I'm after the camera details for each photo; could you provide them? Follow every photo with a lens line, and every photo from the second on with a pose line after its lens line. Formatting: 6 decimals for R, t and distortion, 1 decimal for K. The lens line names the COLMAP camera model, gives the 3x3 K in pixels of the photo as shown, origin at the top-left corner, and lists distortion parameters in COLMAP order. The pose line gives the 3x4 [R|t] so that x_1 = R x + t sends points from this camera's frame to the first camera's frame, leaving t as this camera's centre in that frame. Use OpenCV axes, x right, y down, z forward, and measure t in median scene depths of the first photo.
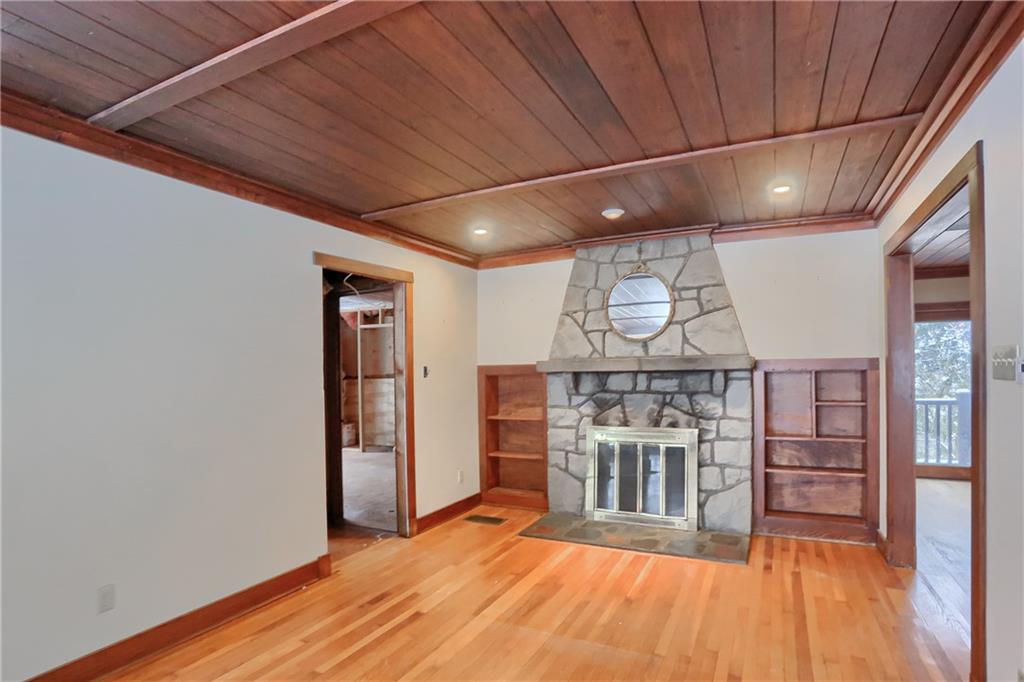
lens RADIAL K [[529.2, 0, 512.3], [0, 529.2, 394.2], [0, 0, 1]] dist [-0.070383, 0.000321]
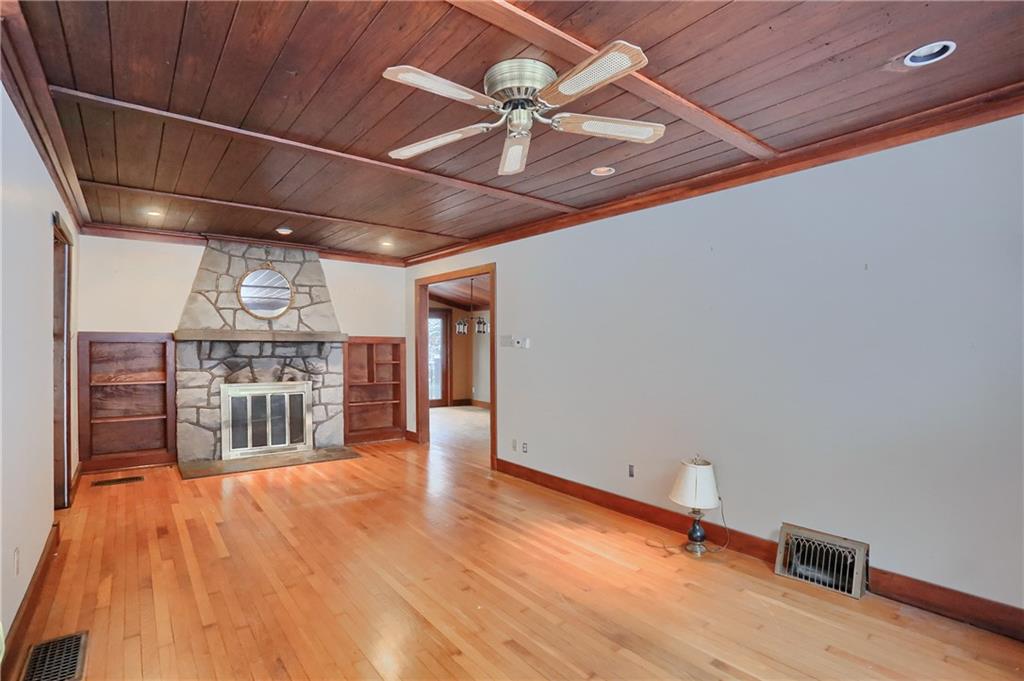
lens RADIAL K [[497.0, 0, 512.0], [0, 497.0, 340.5], [0, 0, 1]] dist [-0.023937, 0.000416]
pose [[0.464833, 0.023679, 0.885082, -0.593945], [0.018866, 0.999150, -0.036639, 0.012958], [-0.885197, 0.033729, 0.463992, -0.151669]]
